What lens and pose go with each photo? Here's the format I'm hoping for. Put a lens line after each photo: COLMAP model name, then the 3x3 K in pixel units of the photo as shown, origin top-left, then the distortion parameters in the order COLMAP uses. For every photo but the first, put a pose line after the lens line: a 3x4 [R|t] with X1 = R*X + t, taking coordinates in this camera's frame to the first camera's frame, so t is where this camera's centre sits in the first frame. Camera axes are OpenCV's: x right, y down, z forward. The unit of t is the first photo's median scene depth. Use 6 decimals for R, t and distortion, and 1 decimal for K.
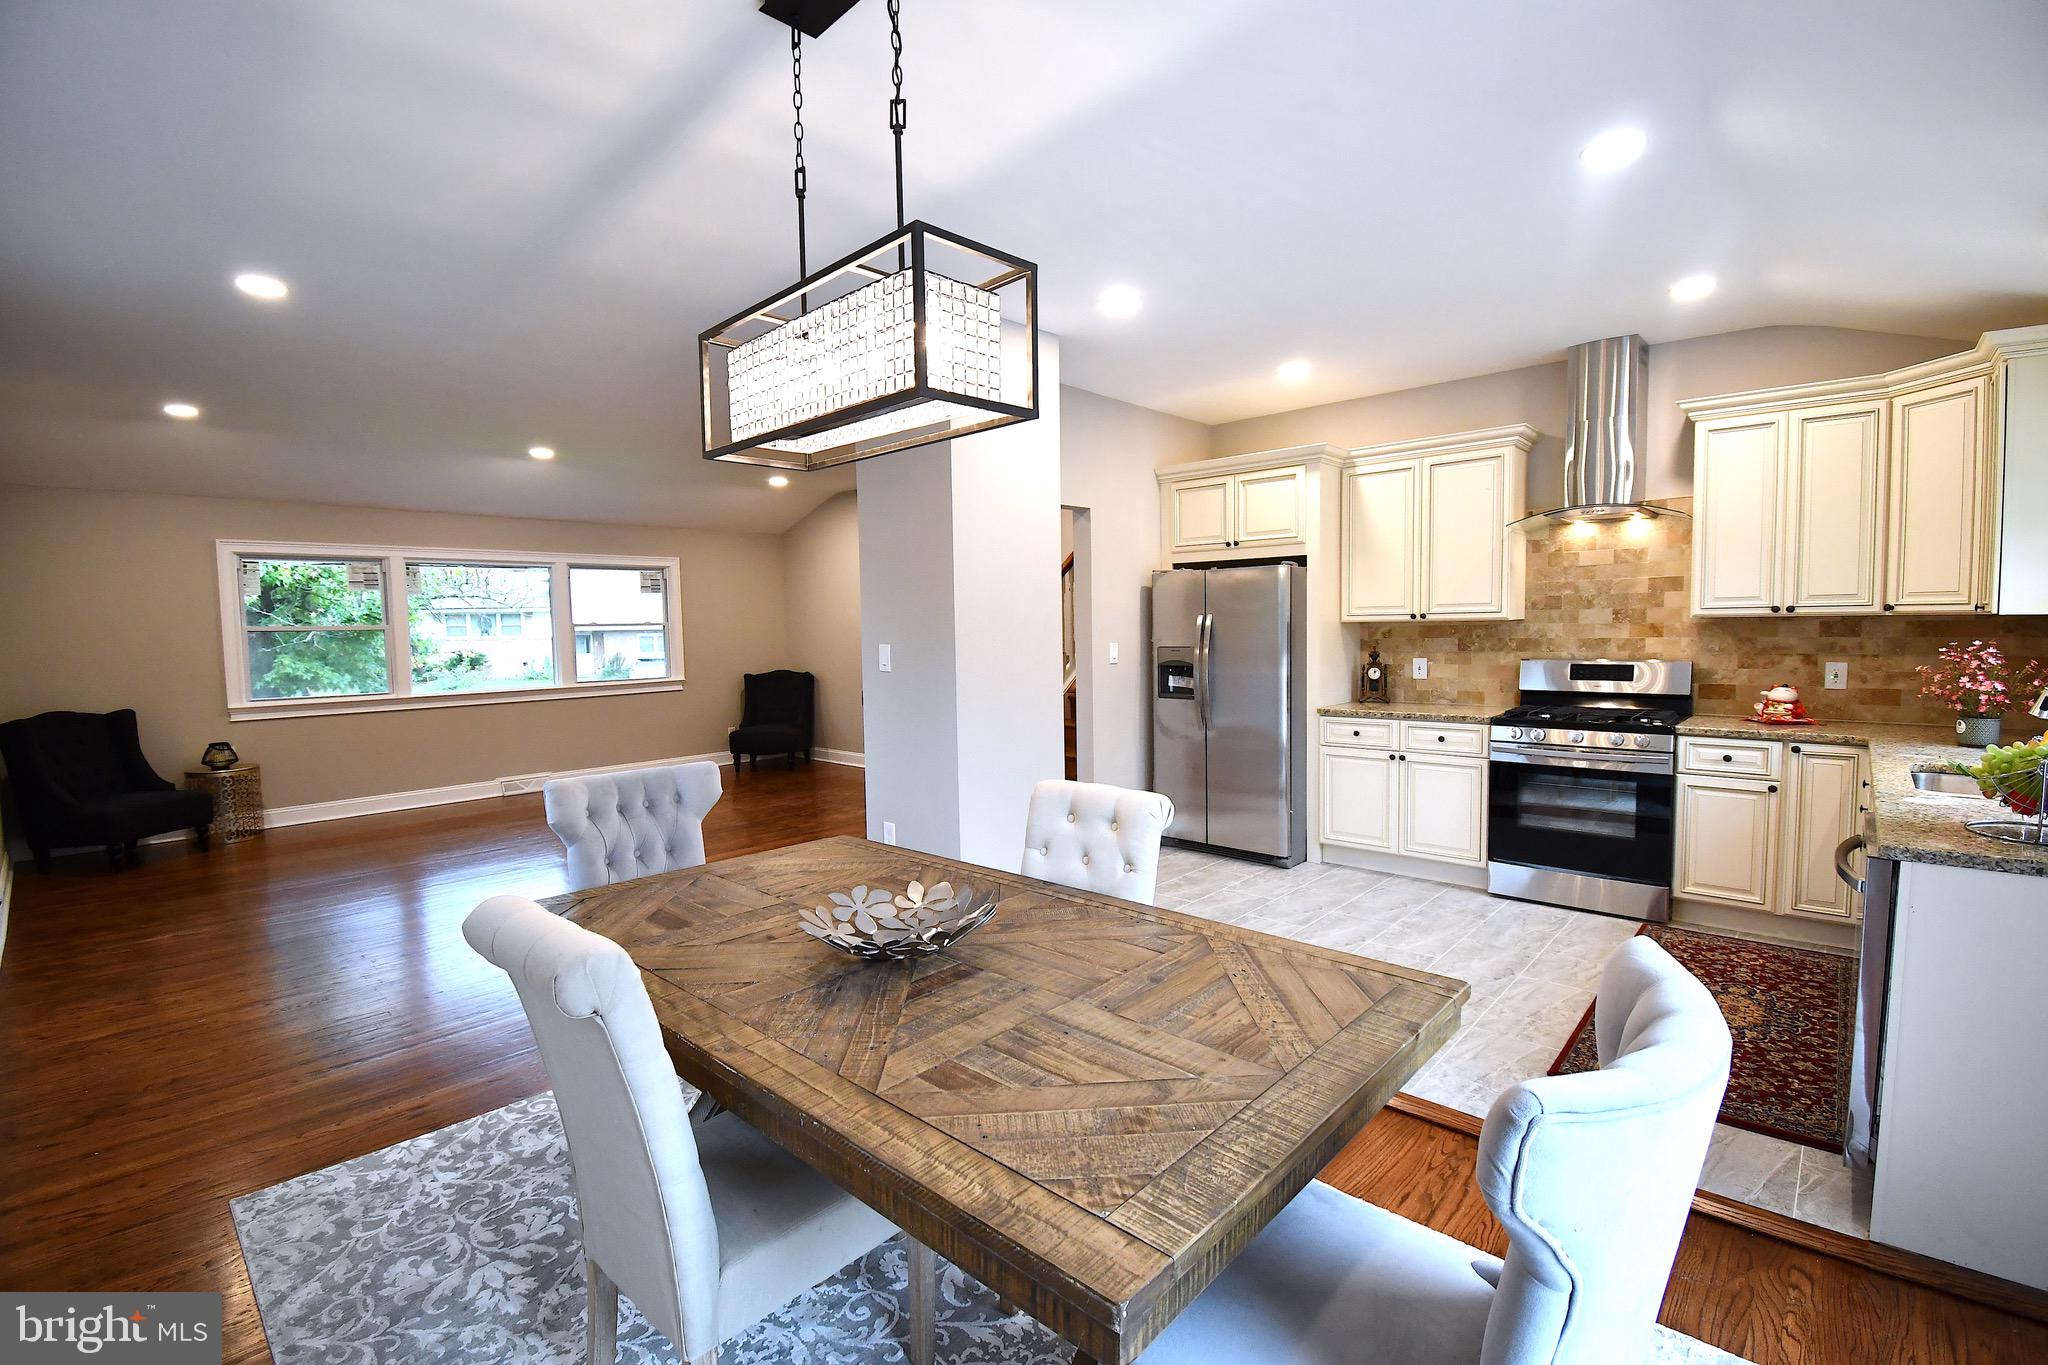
lens RADIAL K [[901.2, 0, 1020.5], [0, 901.2, 685.8], [0, 0, 1]] dist [0.019422, -0.025919]
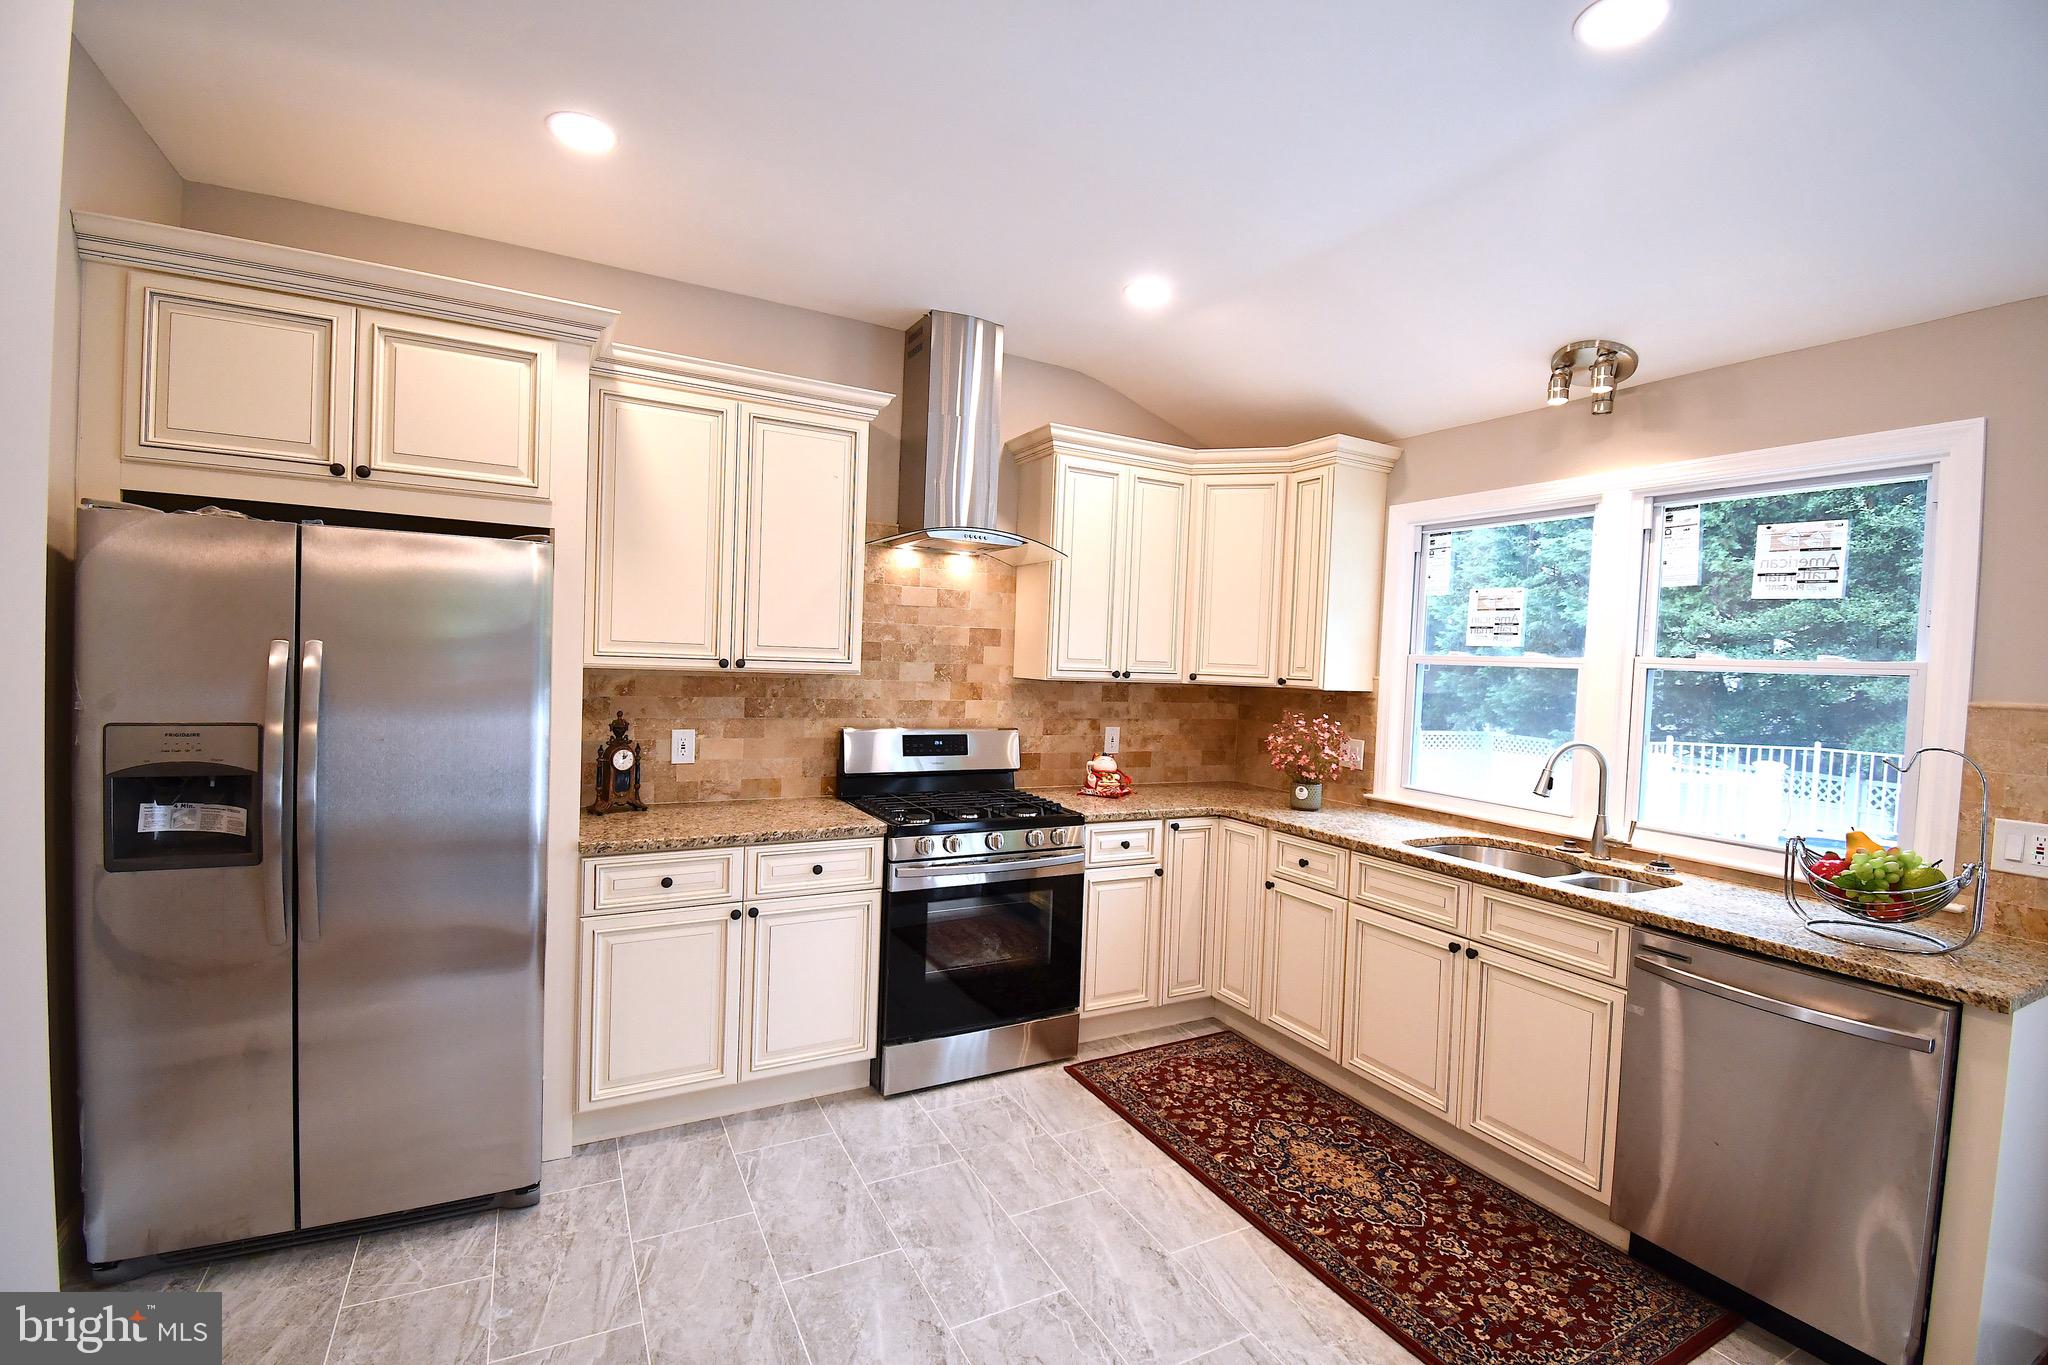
lens RADIAL K [[901.2, 0, 1024.6], [0, 901.2, 683.5], [0, 0, 1]] dist [0.019422, -0.025919]
pose [[0.329190, 0.004638, 0.944252, -0.061930], [0.021475, 0.999693, -0.012397, -0.055012], [-0.944019, 0.024359, 0.328989, 0.655371]]
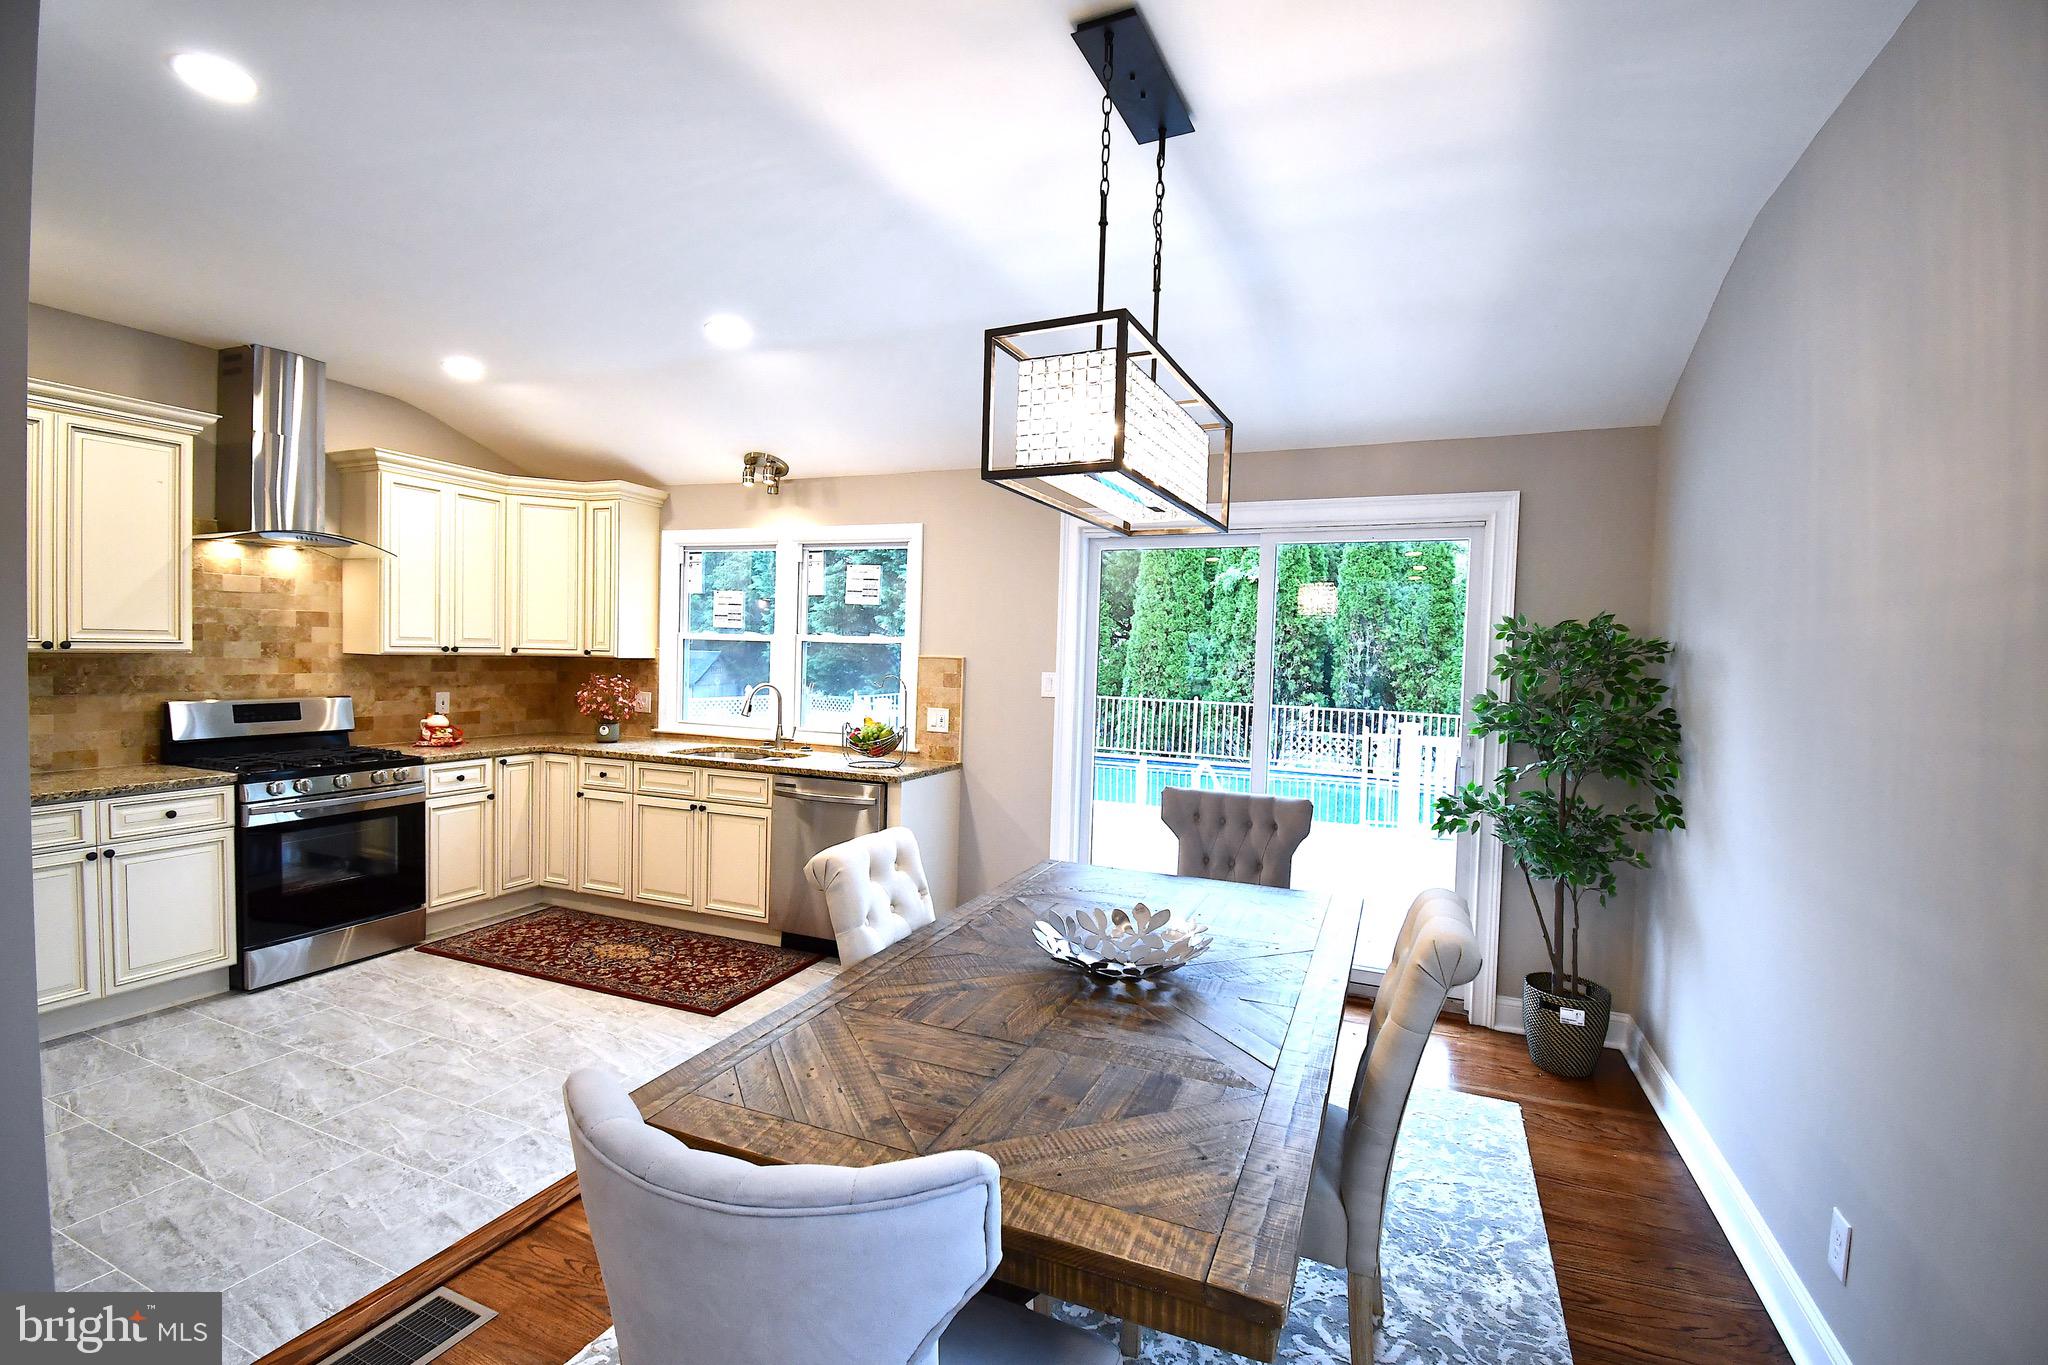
lens RADIAL K [[901.2, 0, 1024.9], [0, 901.2, 685.1], [0, 0, 1]] dist [0.019422, -0.025919]
pose [[-0.343993, -0.025362, 0.938630, -0.450472], [0.045012, 0.998040, 0.043464, -0.046104], [-0.937893, 0.057201, -0.342178, 0.582756]]
